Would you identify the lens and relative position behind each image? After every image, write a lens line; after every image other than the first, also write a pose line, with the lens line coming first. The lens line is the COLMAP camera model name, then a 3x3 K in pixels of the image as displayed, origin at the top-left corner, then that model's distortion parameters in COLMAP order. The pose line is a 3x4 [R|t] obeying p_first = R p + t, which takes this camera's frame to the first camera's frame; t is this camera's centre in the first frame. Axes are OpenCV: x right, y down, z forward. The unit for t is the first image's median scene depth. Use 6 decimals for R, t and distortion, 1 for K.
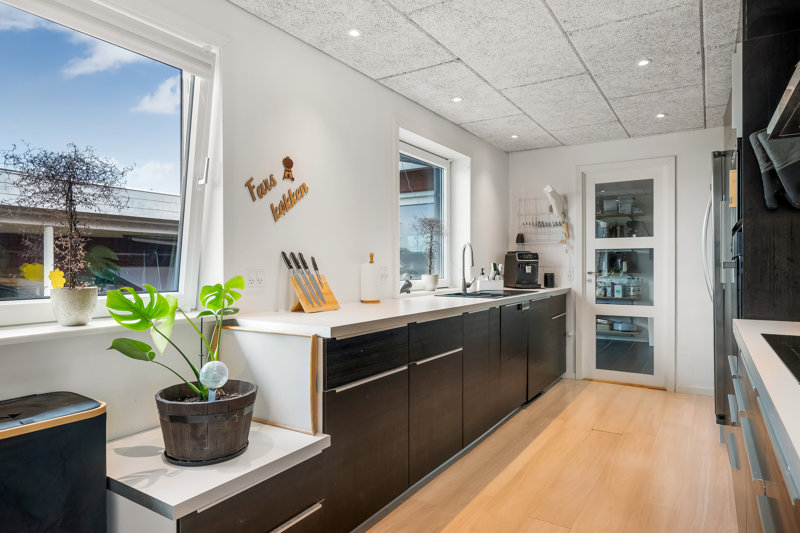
lens RADIAL K [[482.7, 0, 398.8], [0, 482.7, 267.9], [0, 0, 1]] dist [0.002444, -0.000217]
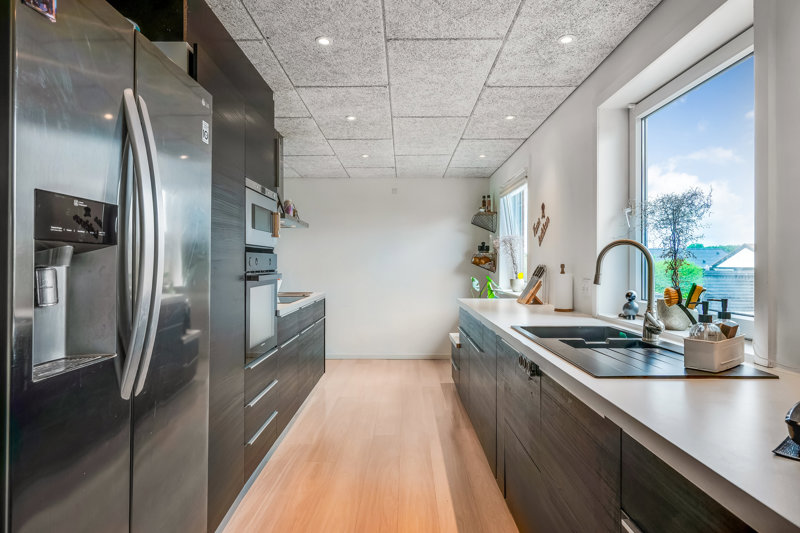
lens RADIAL K [[482.7, 0, 399.5], [0, 482.7, 264.2], [0, 0, 1]] dist [0.002444, -0.000217]
pose [[-0.851810, 0.000526, -0.523850, 0.628221], [-0.003683, 0.999969, 0.006993, -0.028336], [0.523837, 0.007886, -0.851782, 1.343659]]
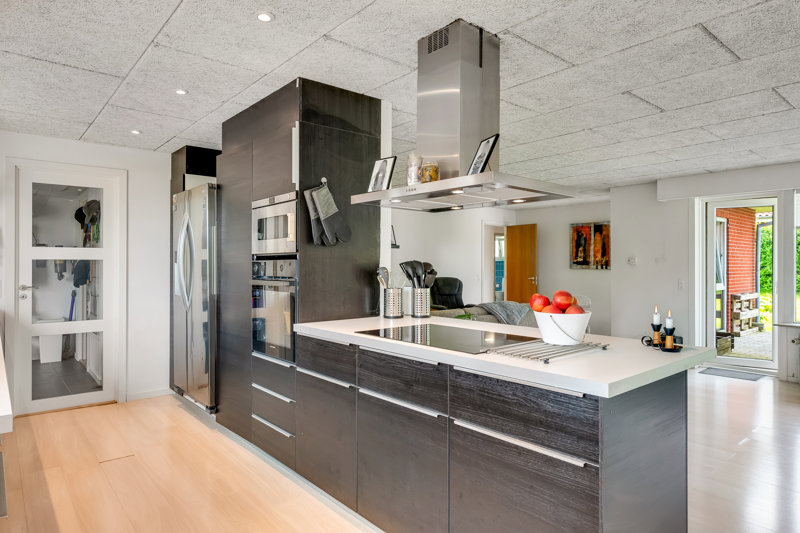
lens RADIAL K [[482.7, 0, 400.1], [0, 482.7, 264.1], [0, 0, 1]] dist [0.002444, -0.000217]
pose [[0.296218, 0.003838, 0.955112, -0.271031], [0.005975, 0.999965, -0.005872, -0.027533], [-0.955102, 0.007446, 0.296185, 0.169179]]
